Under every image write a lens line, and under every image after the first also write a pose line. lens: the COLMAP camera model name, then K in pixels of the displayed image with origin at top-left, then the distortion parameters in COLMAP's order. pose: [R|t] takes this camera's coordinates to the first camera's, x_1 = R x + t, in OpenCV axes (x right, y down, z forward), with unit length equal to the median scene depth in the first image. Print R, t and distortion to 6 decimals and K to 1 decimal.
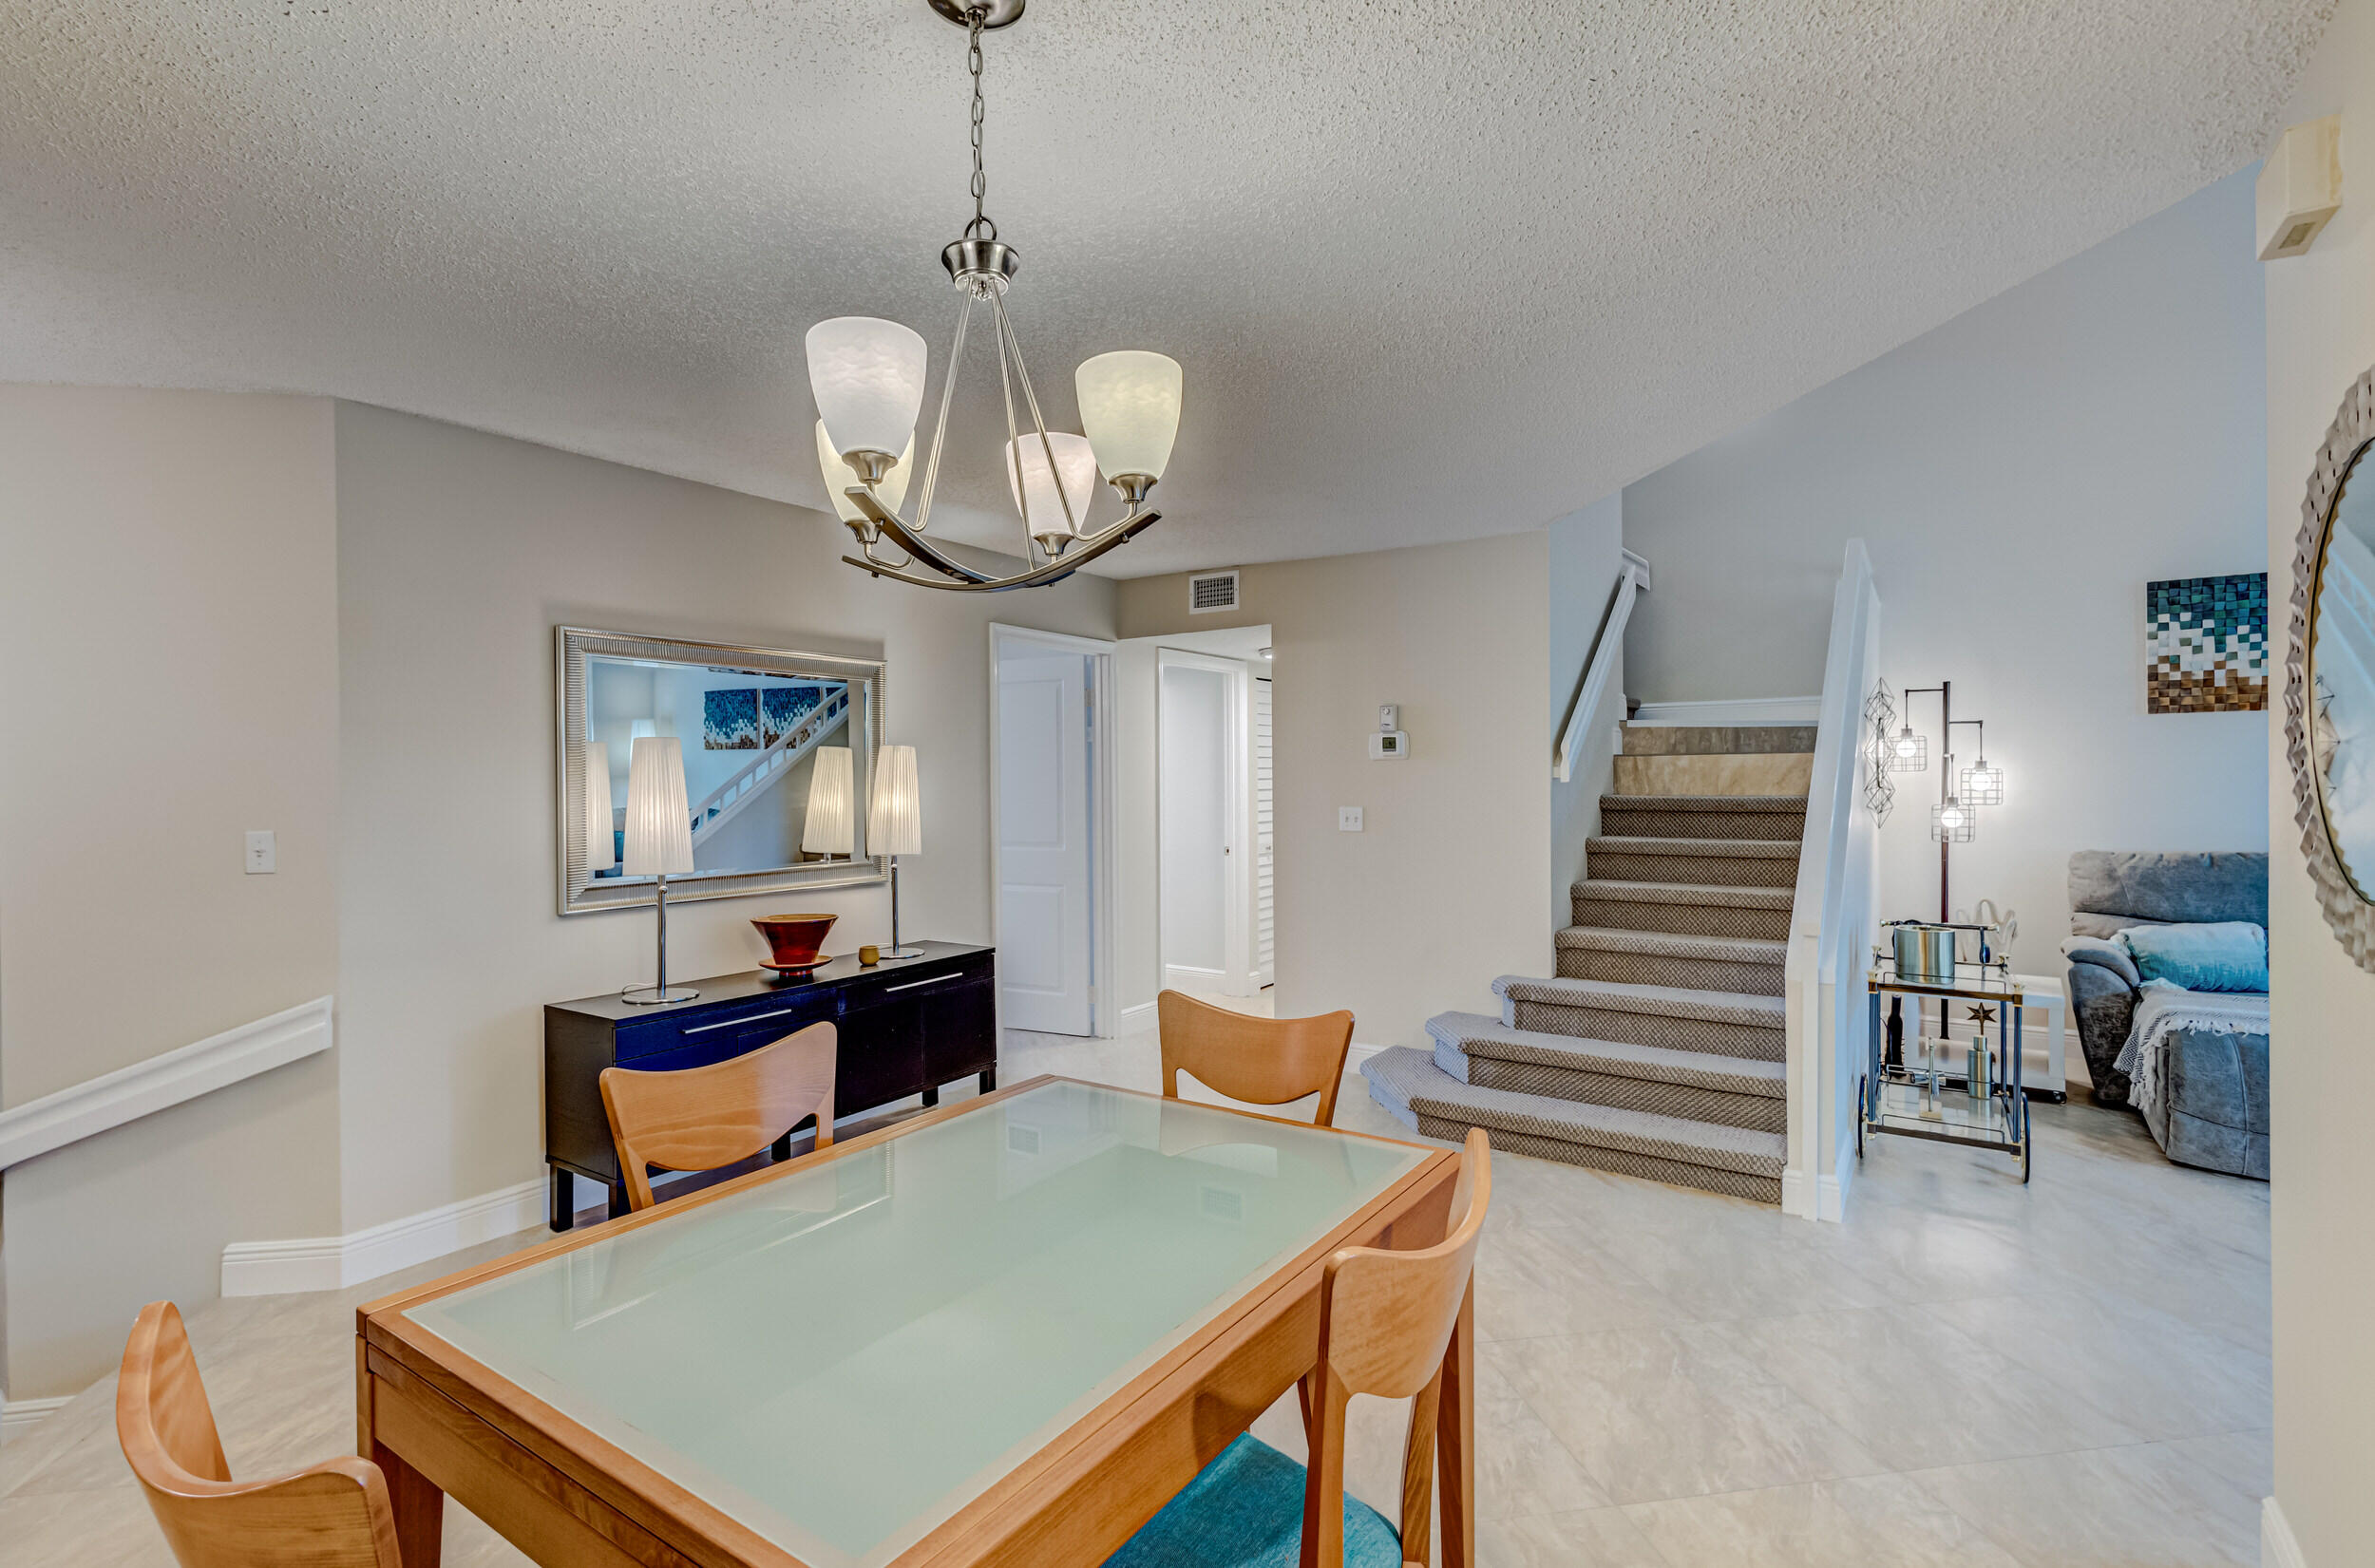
lens RADIAL K [[1112.7, 0, 1187.5], [0, 1112.7, 784.0], [0, 0, 1]] dist [0.005500, 0.000481]
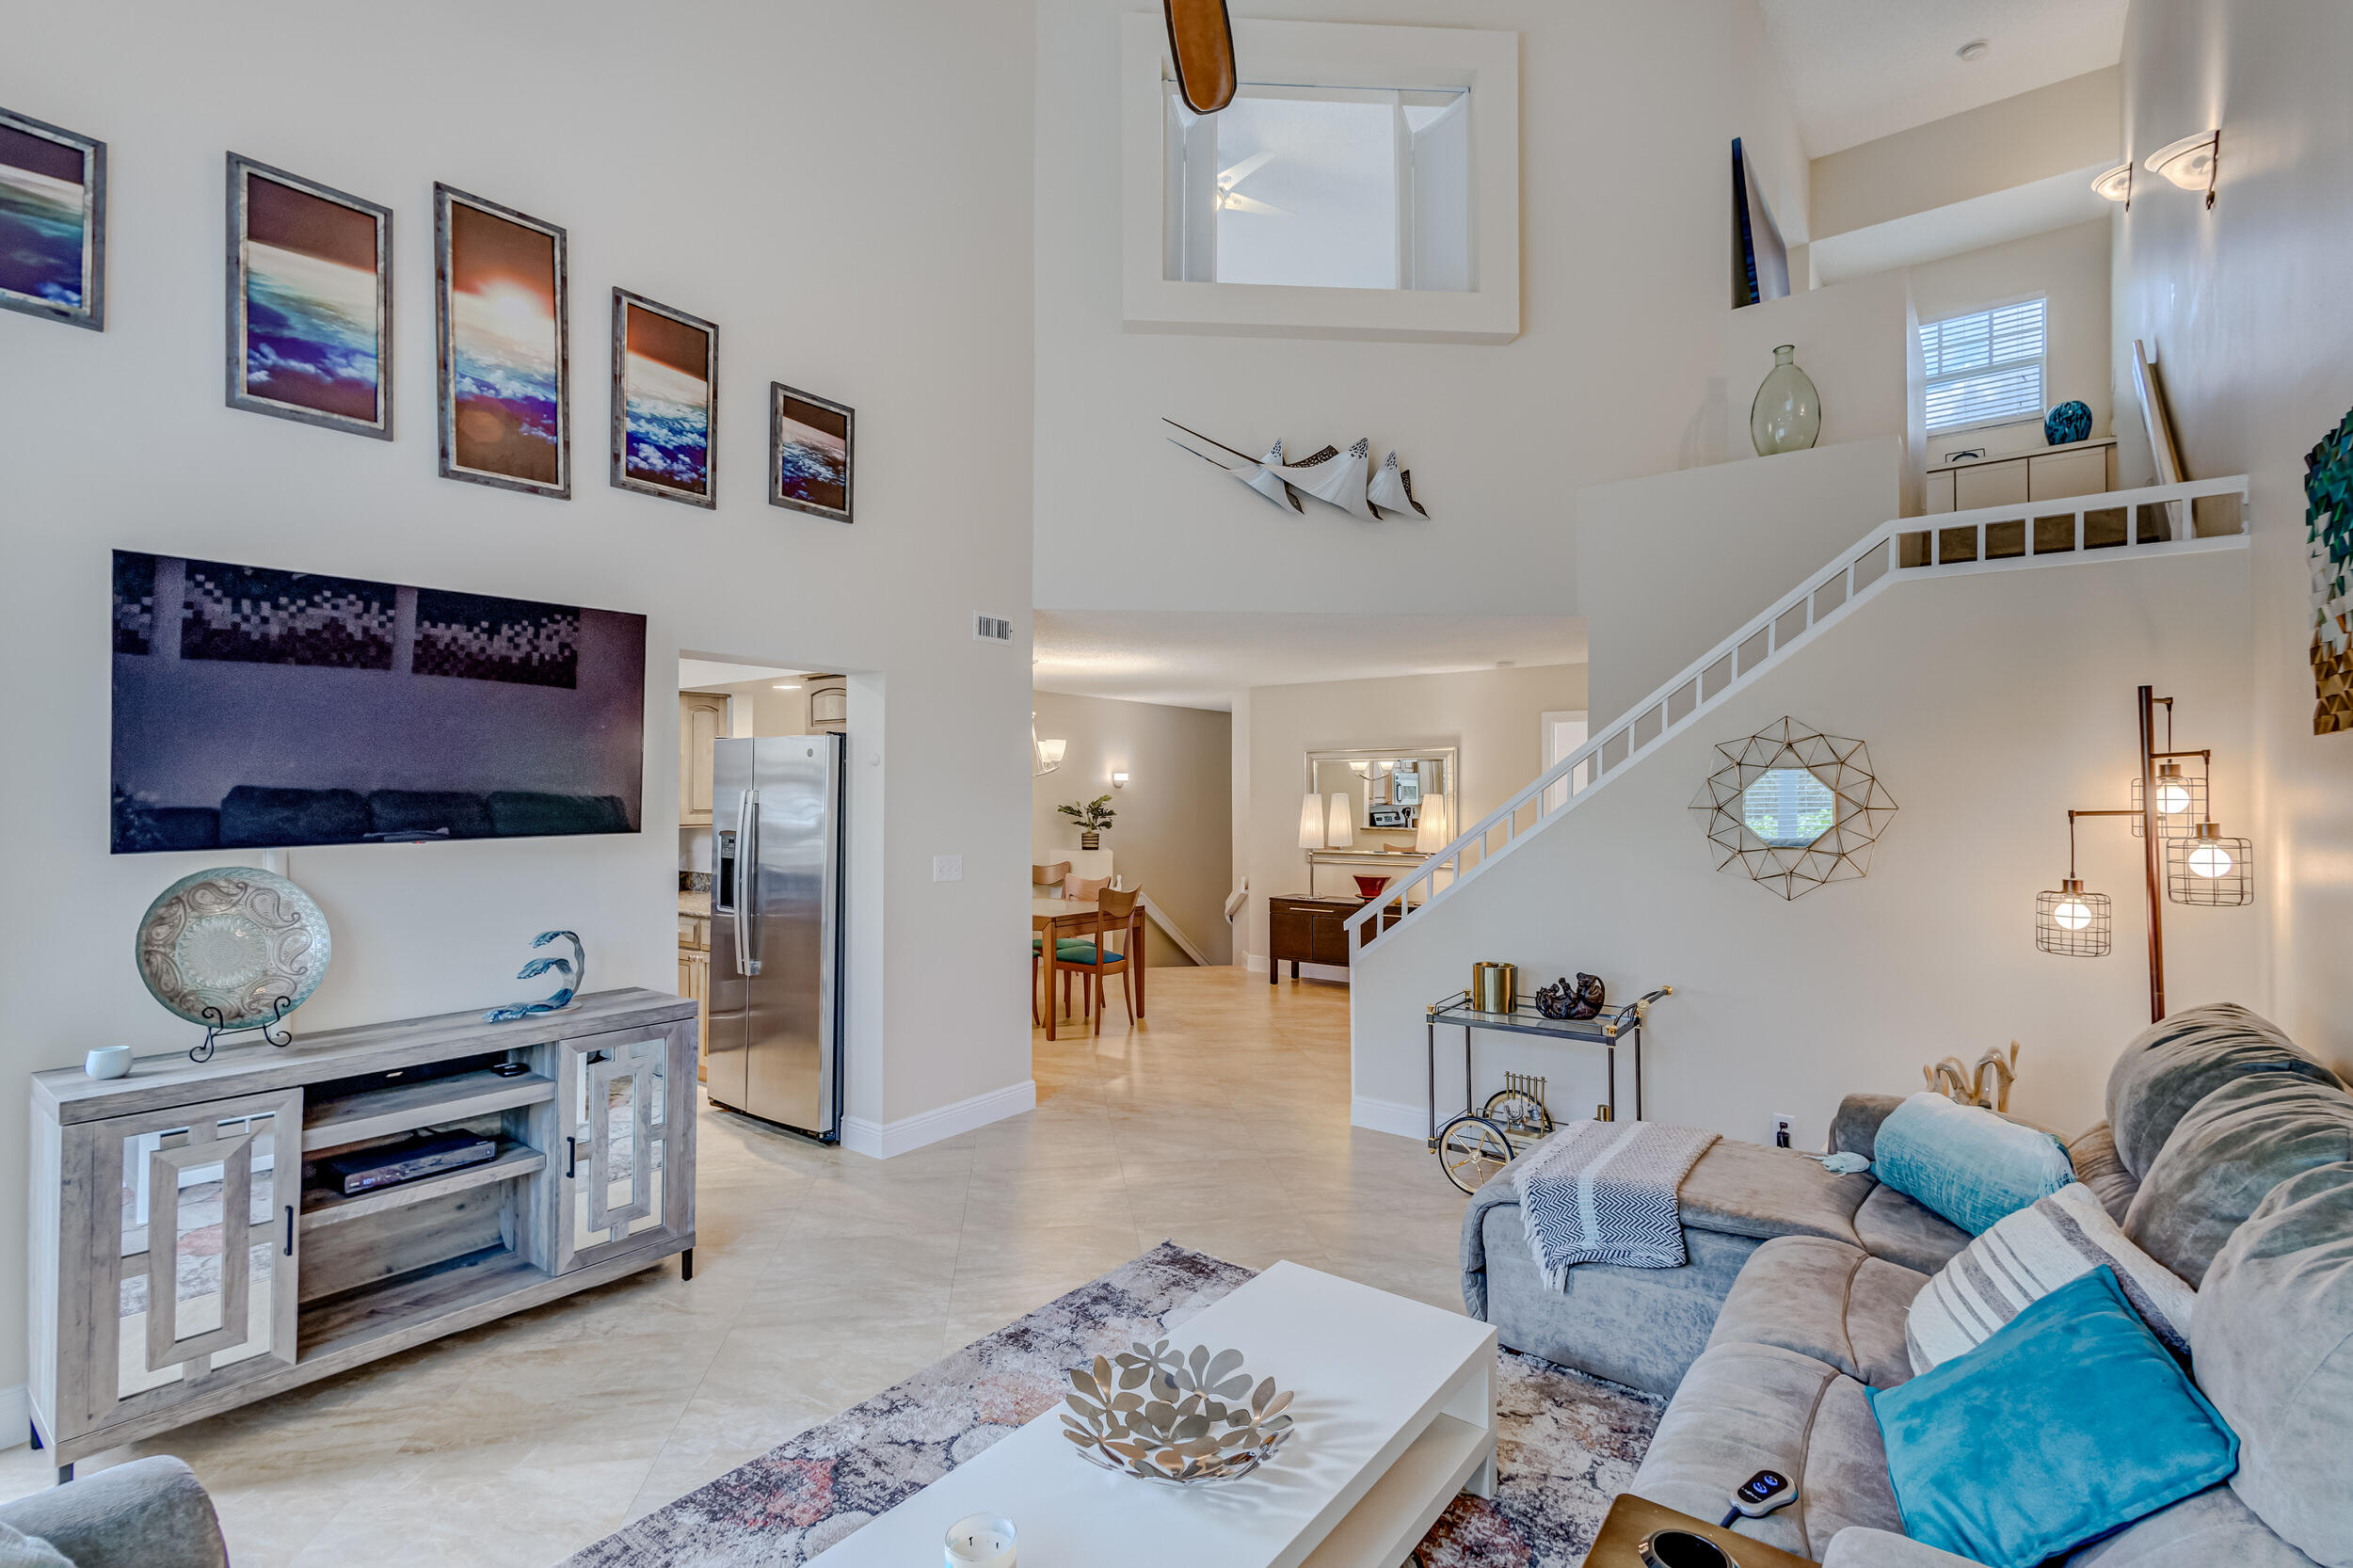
lens RADIAL K [[1086.3, 0, 1149.8], [0, 1086.3, 792.1], [0, 0, 1]] dist [0.020727, -0.007901]
pose [[-0.068053, 0.004659, -0.997671, 1.400961], [-0.000784, 0.999989, 0.004723, -0.041784], [0.997681, 0.001104, -0.068048, 0.560704]]
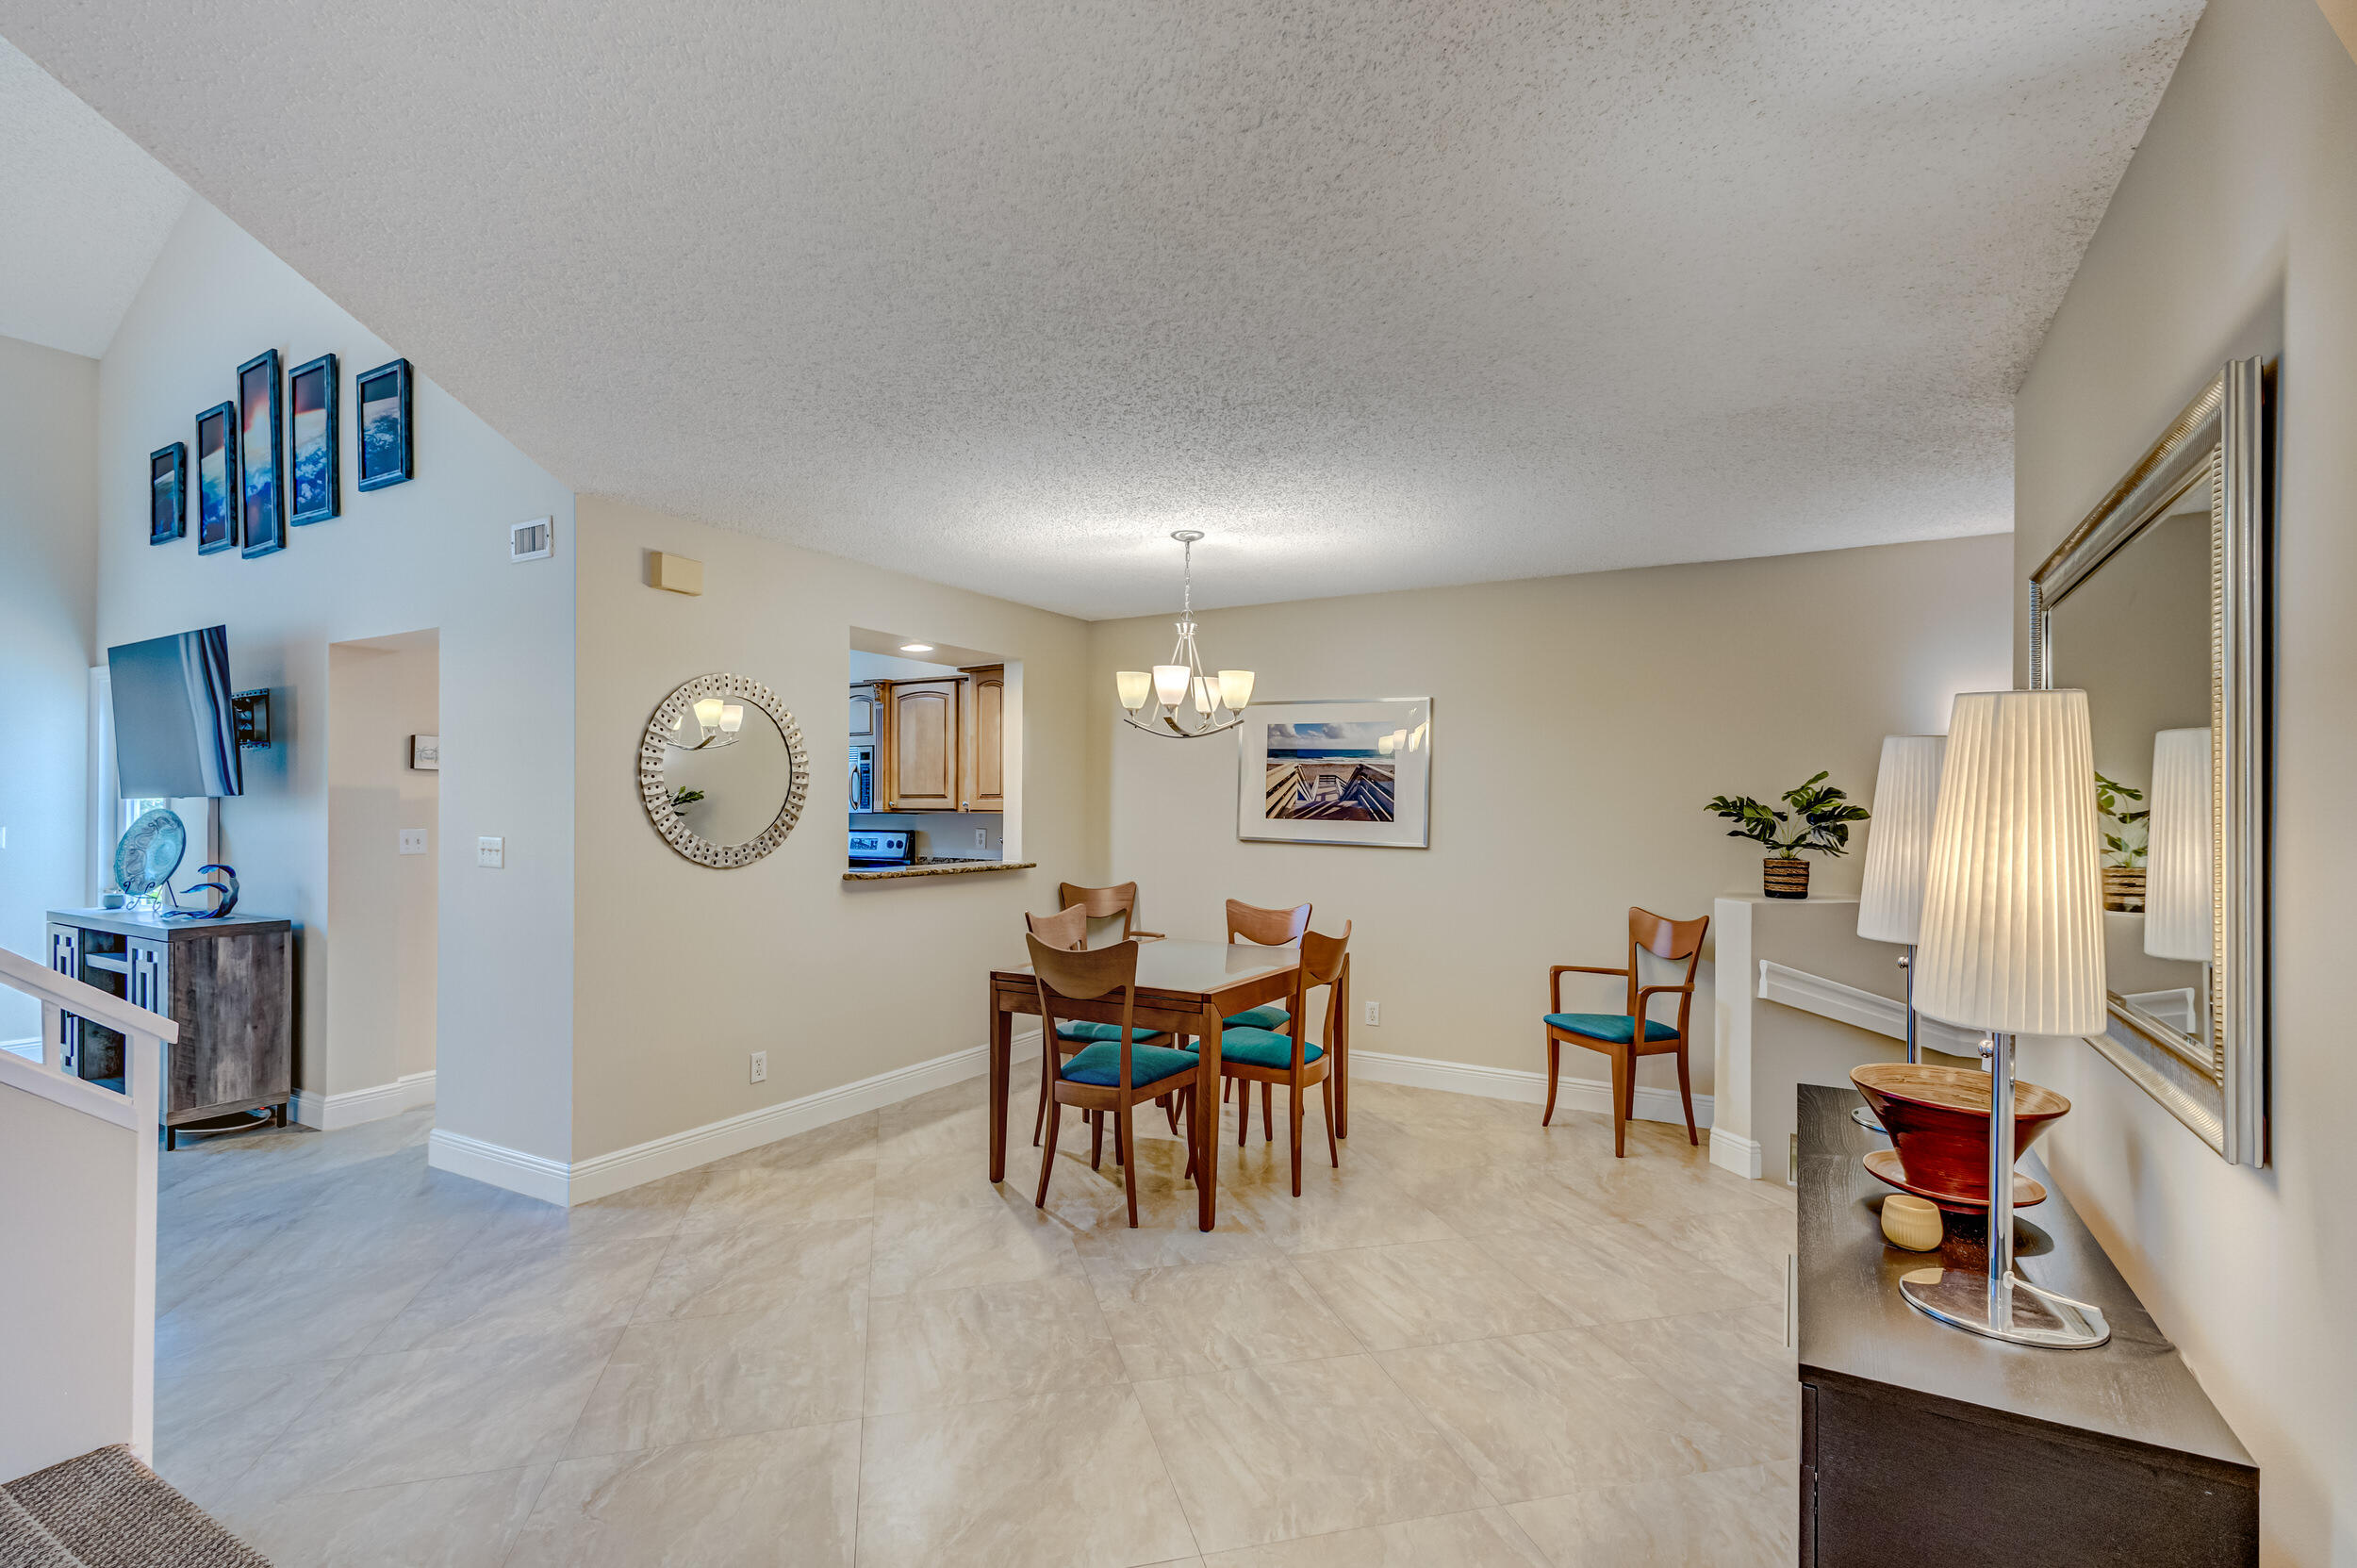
lens RADIAL K [[1096.2, 0, 1177.4], [0, 1096.2, 797.0], [0, 0, 1]] dist [-0.000485, -0.000629]
pose [[-0.997643, 0.000652, -0.068608, 0.009364], [0.001202, 0.999967, -0.007975, -0.001218], [0.068601, -0.008038, -0.997612, 1.139625]]
